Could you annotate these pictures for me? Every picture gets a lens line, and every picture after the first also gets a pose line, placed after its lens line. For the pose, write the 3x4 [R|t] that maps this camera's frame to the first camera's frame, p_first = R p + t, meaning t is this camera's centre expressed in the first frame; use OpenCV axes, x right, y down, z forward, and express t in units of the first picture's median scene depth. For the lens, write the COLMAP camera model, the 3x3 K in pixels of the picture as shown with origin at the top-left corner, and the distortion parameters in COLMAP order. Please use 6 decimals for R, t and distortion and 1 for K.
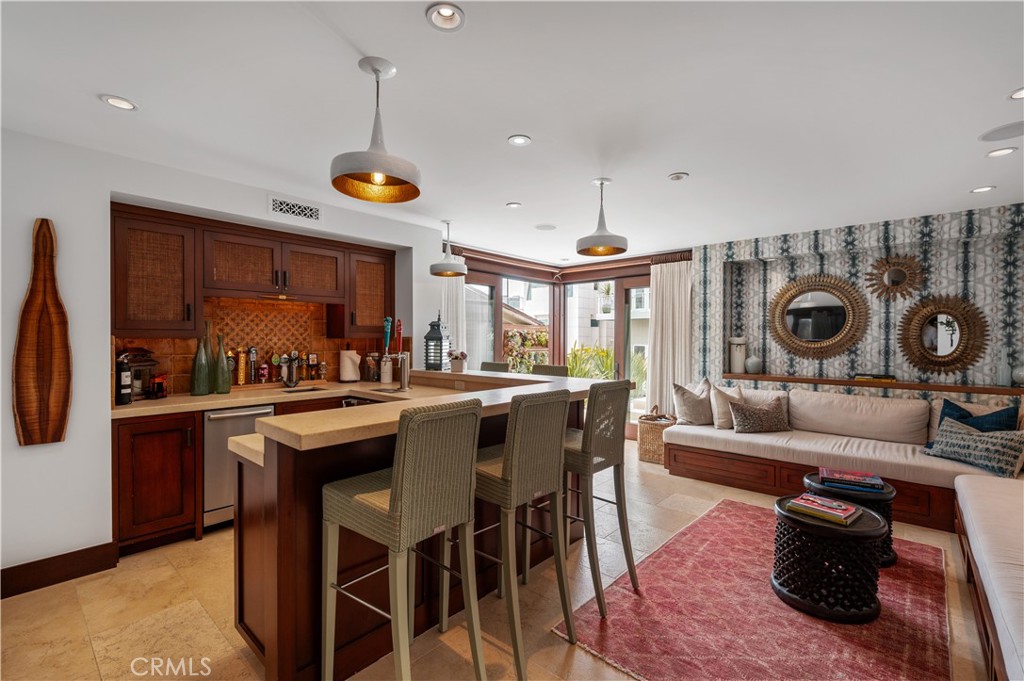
lens RADIAL K [[462.8, 0, 512.1], [0, 462.8, 346.5], [0, 0, 1]] dist [0.004054, 0.000553]
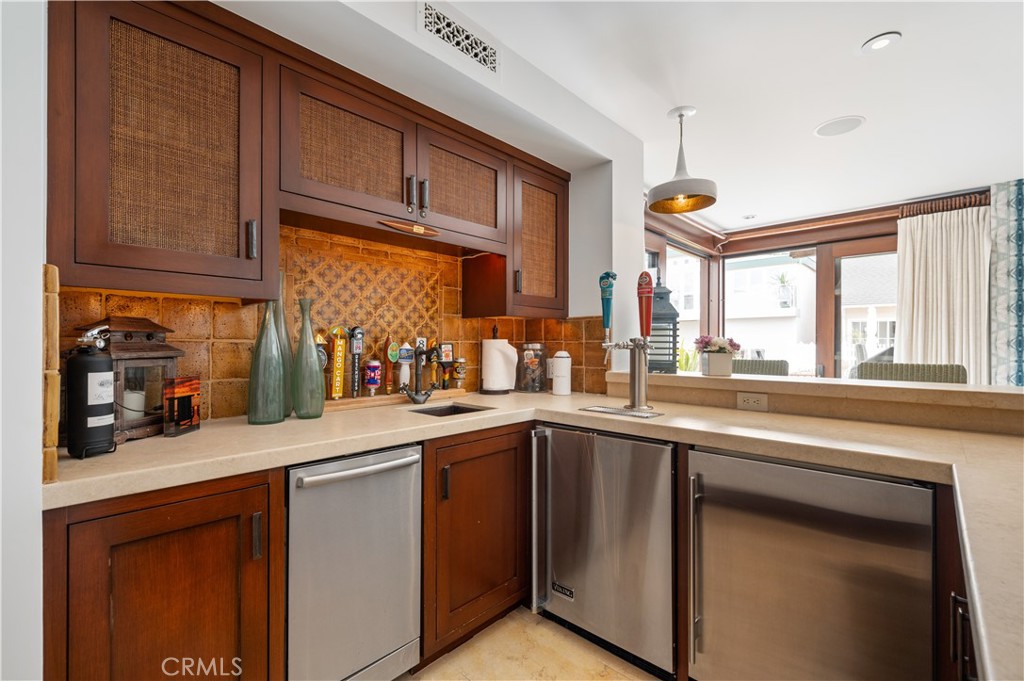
lens RADIAL K [[447.1, 0, 510.4], [0, 447.1, 351.5], [0, 0, 1]] dist [-0.009646, 0.000655]
pose [[0.999715, 0.000791, -0.023869, -0.365139], [-0.000853, 0.999996, -0.002590, 0.029267], [0.023867, 0.002609, 0.999712, 0.484934]]
